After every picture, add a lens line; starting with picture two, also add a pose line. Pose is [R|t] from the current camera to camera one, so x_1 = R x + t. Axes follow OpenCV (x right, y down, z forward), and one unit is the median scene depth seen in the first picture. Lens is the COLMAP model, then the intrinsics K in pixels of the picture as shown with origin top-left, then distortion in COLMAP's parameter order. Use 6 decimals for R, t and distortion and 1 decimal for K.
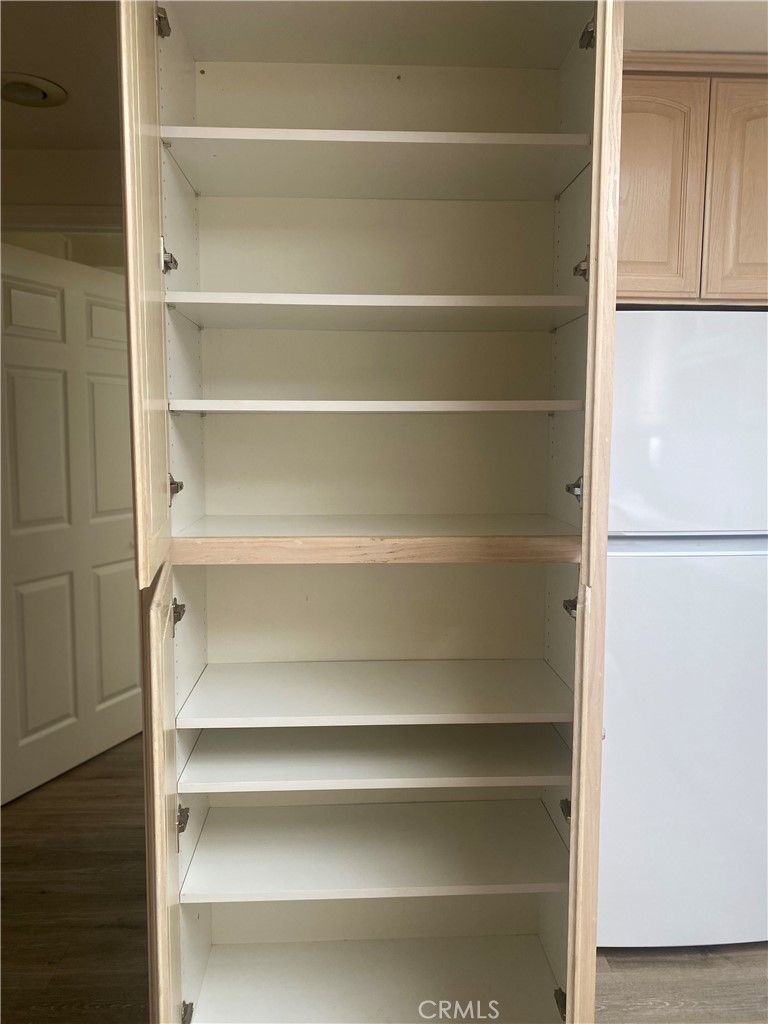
lens RADIAL K [[786.7, 0, 384.0], [0, 786.7, 512.0], [0, 0, 1]] dist [0.008616, 0.003458]
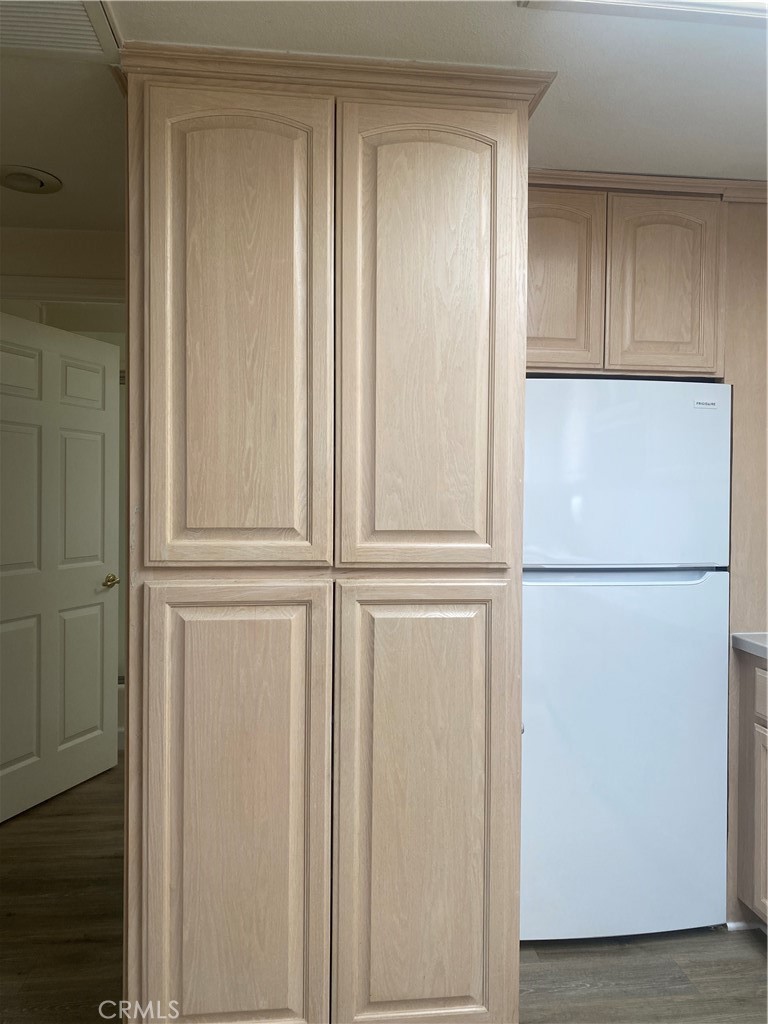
lens RADIAL K [[753.7, 0, 385.4], [0, 753.7, 508.1], [0, 0, 1]] dist [0.048960, -0.066211]
pose [[0.998055, 0.005906, 0.062054, 0.000310], [-0.000956, 0.996835, -0.079491, 0.030621], [-0.062327, 0.079277, 0.994902, -0.103968]]
